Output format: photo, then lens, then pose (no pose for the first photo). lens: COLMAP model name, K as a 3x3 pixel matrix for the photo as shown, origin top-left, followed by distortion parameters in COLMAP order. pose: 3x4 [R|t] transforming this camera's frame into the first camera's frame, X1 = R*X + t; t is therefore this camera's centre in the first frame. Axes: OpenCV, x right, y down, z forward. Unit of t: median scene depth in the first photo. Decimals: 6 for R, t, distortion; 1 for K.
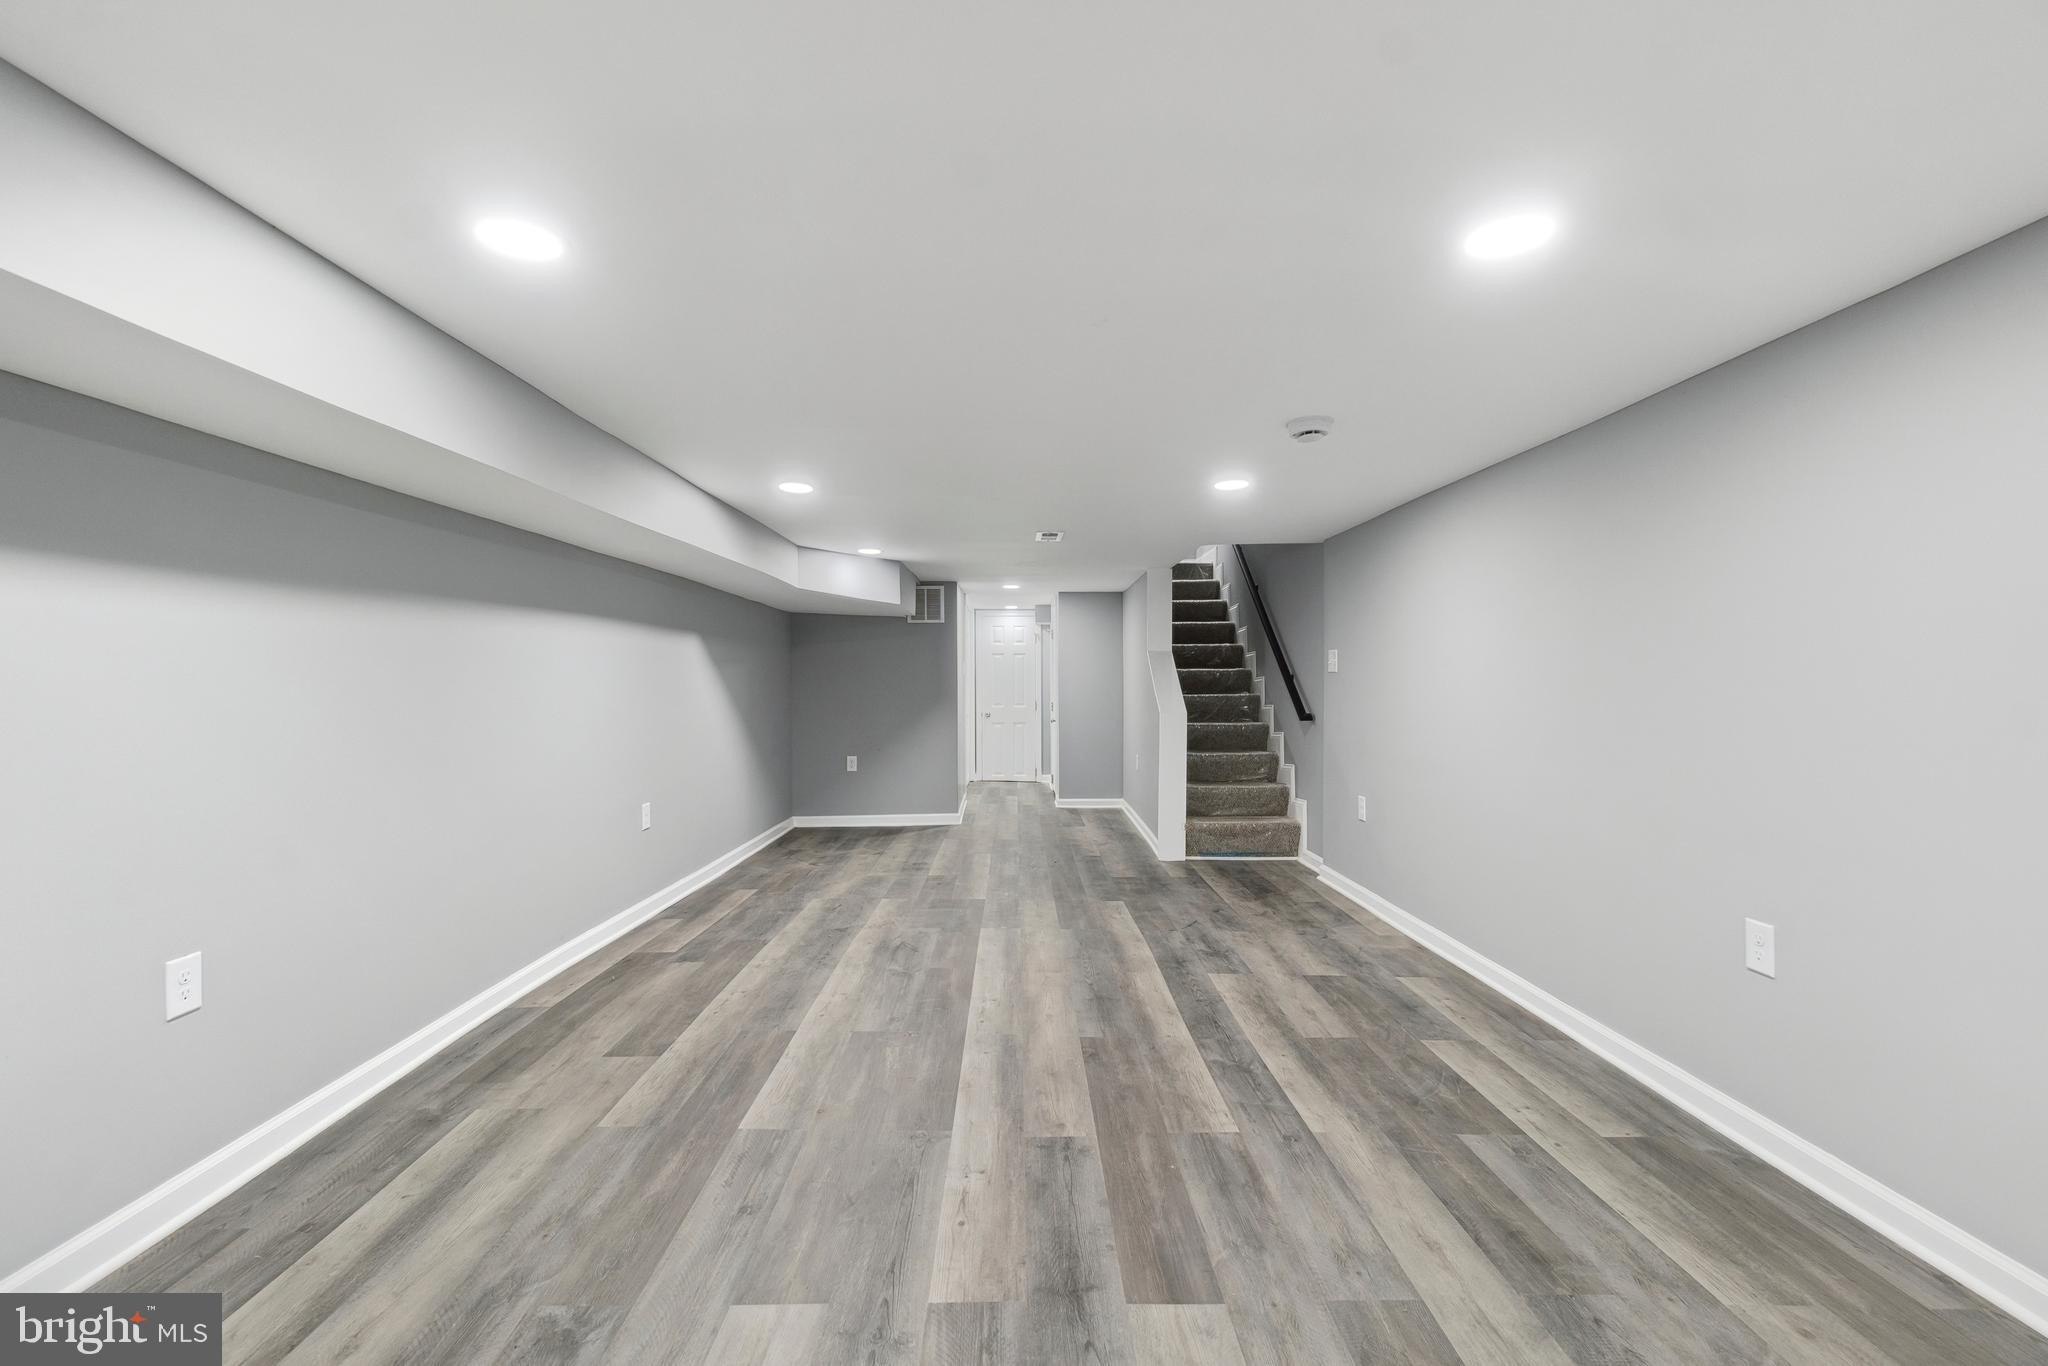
lens RADIAL K [[909.3, 0, 1025.9], [0, 909.3, 680.7], [0, 0, 1]] dist [-0.000323, 0.000457]
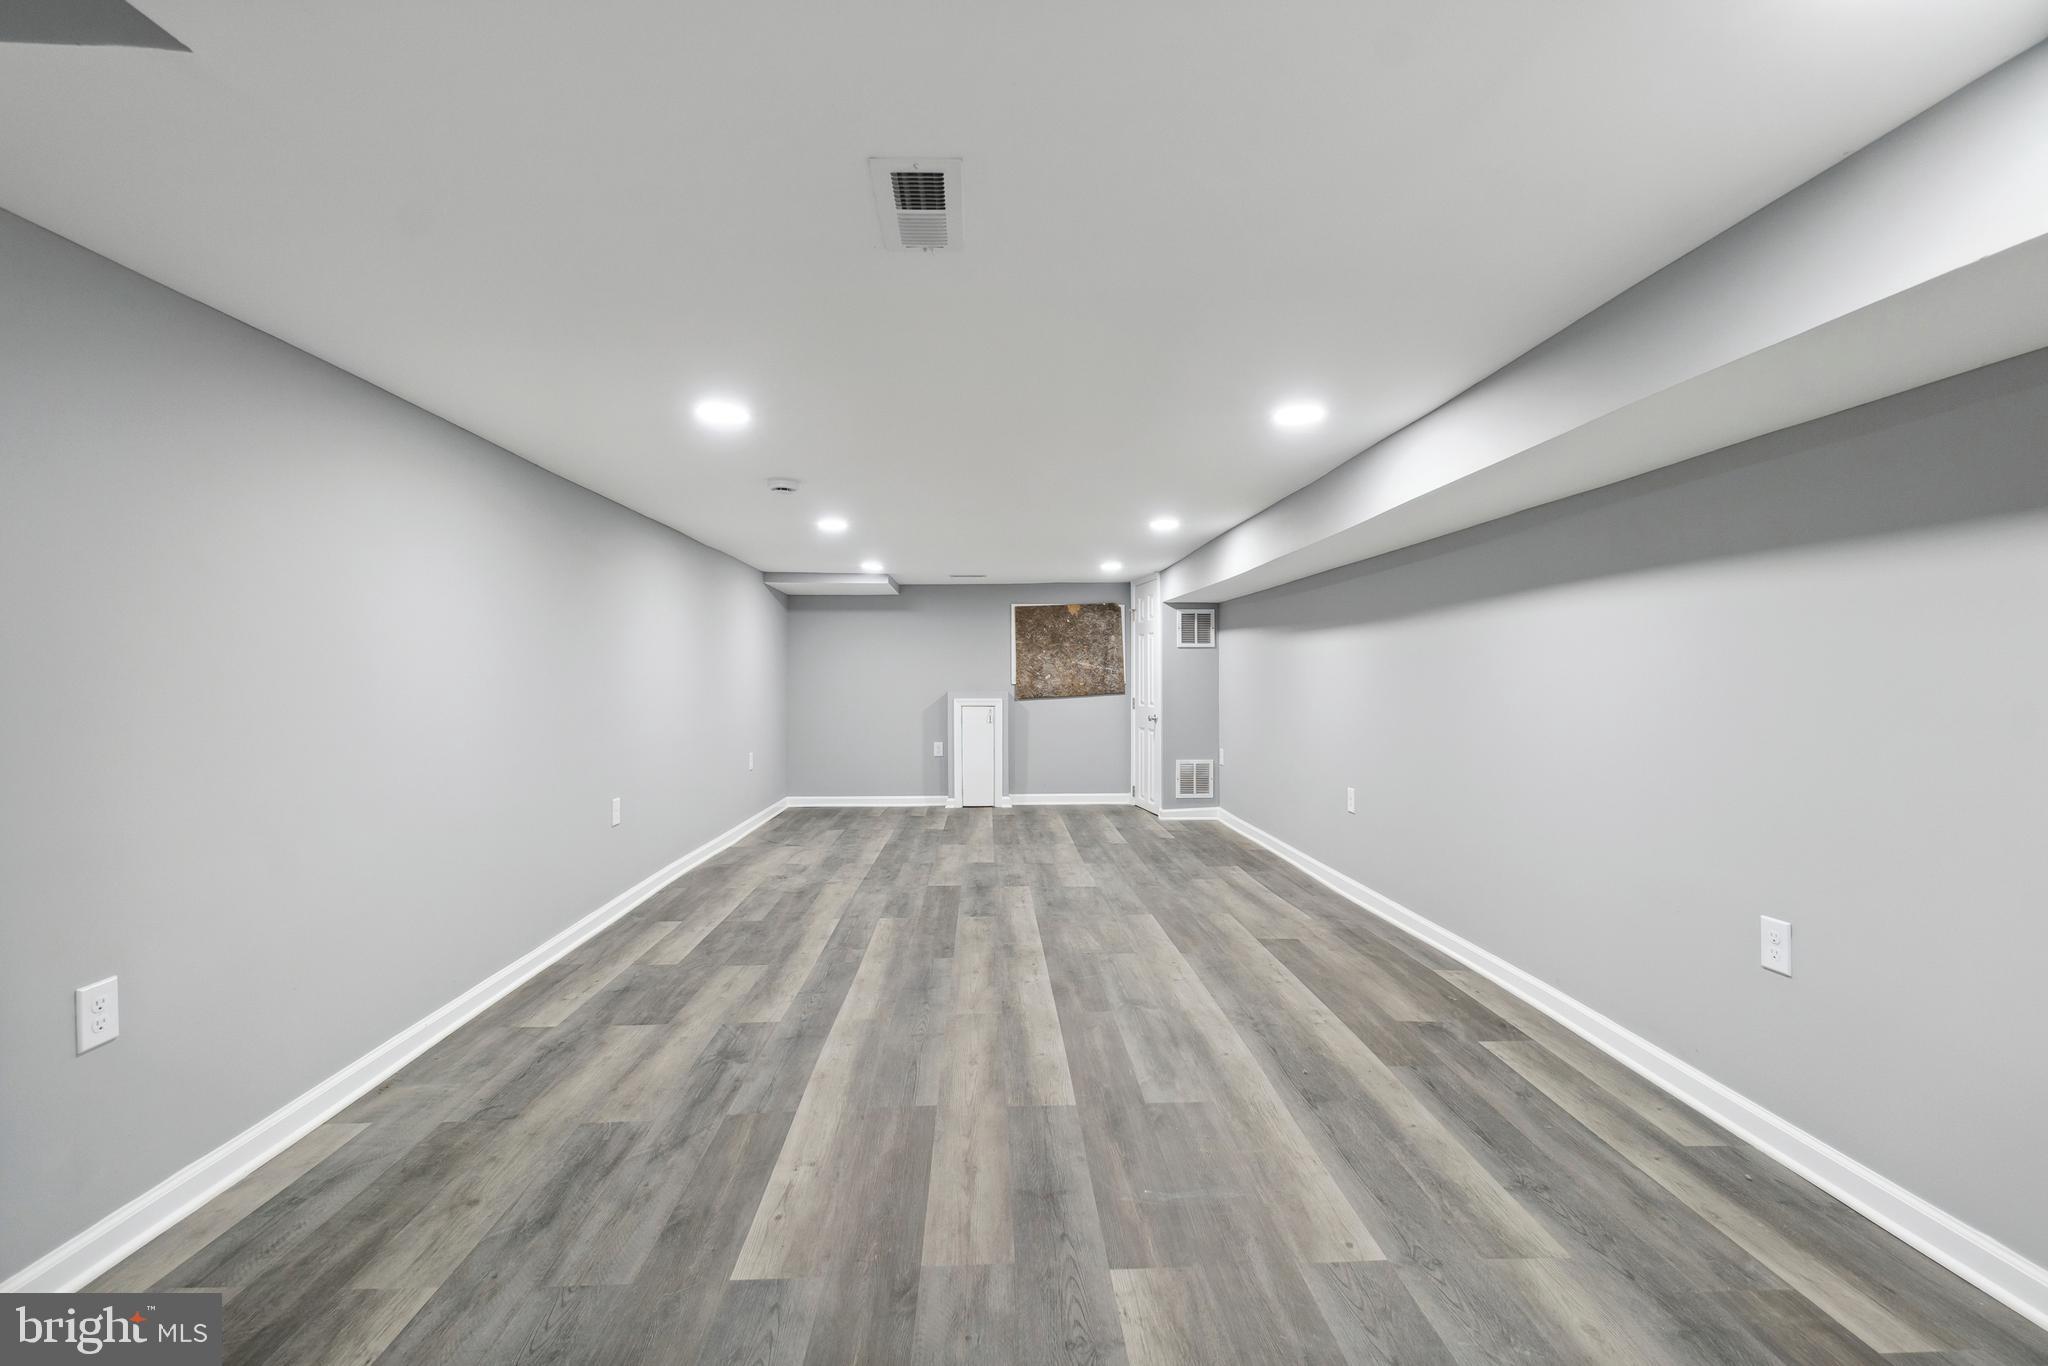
lens RADIAL K [[909.3, 0, 1025.9], [0, 909.3, 680.7], [0, 0, 1]] dist [-0.000323, 0.000457]
pose [[-0.999392, 0.003184, -0.034726, 0.001183], [0.002964, 0.999975, 0.006388, 0.003307], [0.034746, 0.006282, -0.999376, 2.039255]]
